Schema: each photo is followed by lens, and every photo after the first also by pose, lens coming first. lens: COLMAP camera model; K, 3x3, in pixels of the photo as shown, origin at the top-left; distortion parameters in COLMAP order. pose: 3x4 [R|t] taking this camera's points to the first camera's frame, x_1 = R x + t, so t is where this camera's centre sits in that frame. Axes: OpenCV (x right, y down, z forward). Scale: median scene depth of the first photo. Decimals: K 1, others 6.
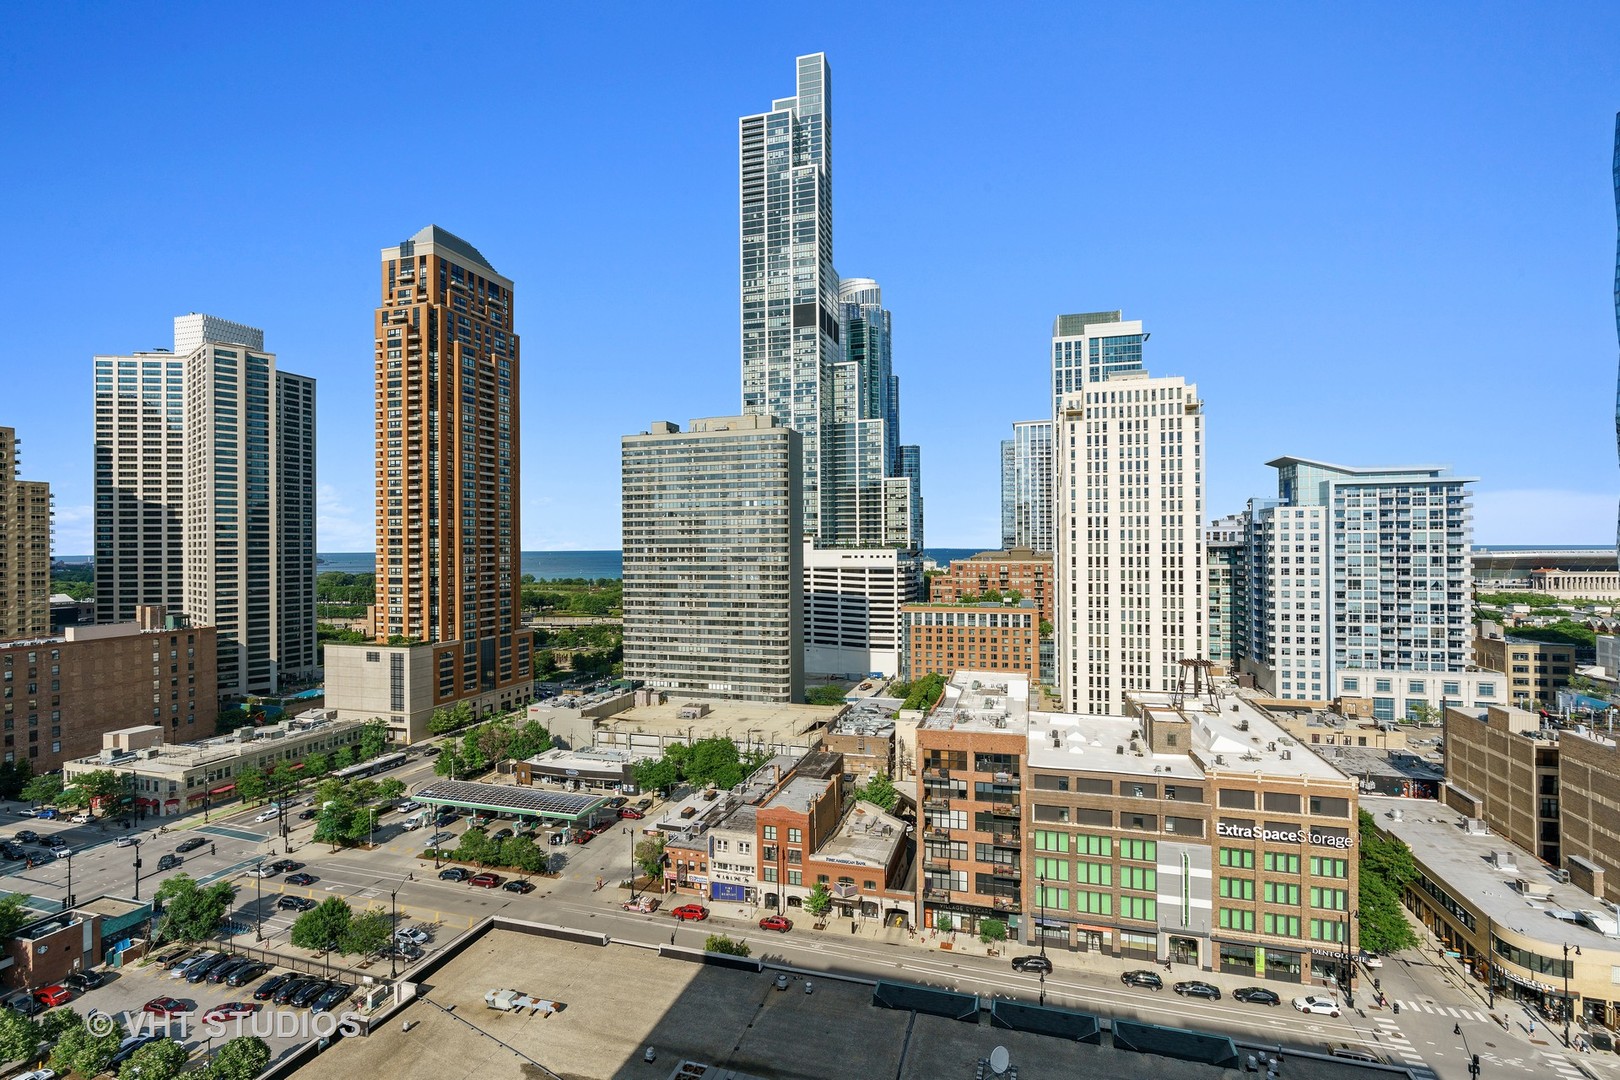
lens RADIAL K [[728.5, 0, 799.6], [0, 728.5, 540.7], [0, 0, 1]] dist [-0.019558, 0.006296]
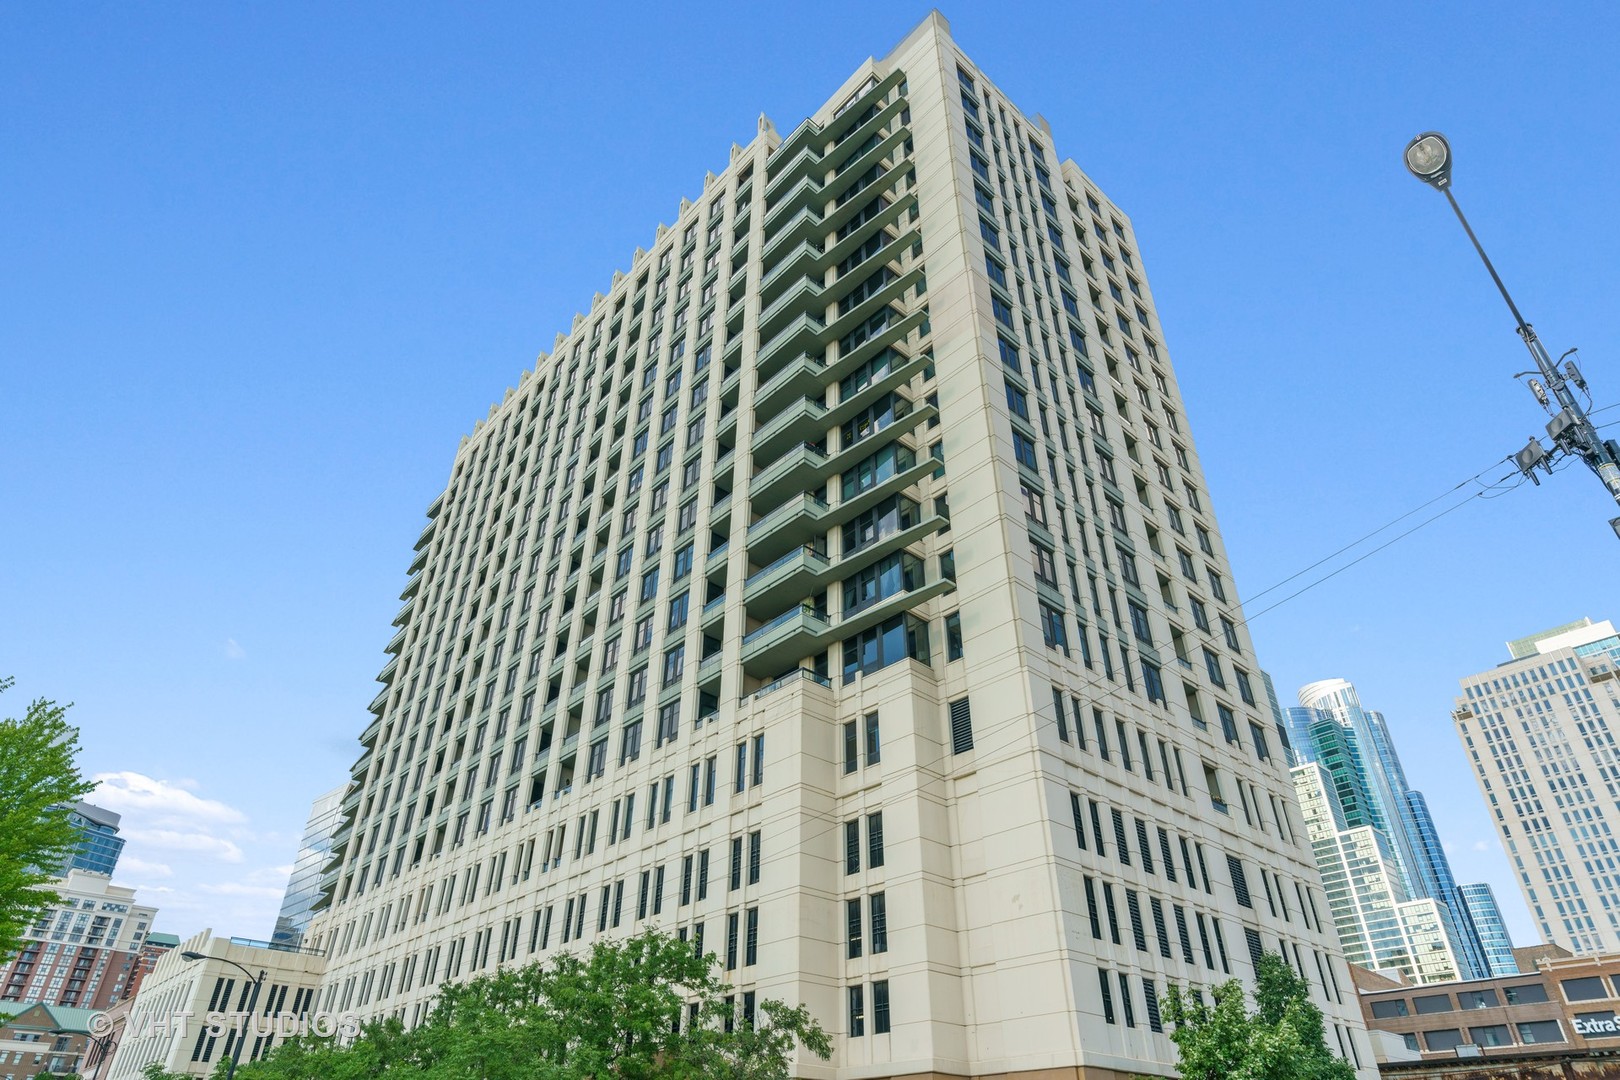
lens RADIAL K [[946.8, 0, 812.1], [0, 946.8, 540.9], [0, 0, 1]] dist [-0.000303, -0.000067]
pose [[0.862799, -0.273728, -0.425032, 0.410636], [-0.011656, 0.829740, -0.558028, 0.556148], [0.505413, 0.486420, 0.712708, -0.647721]]
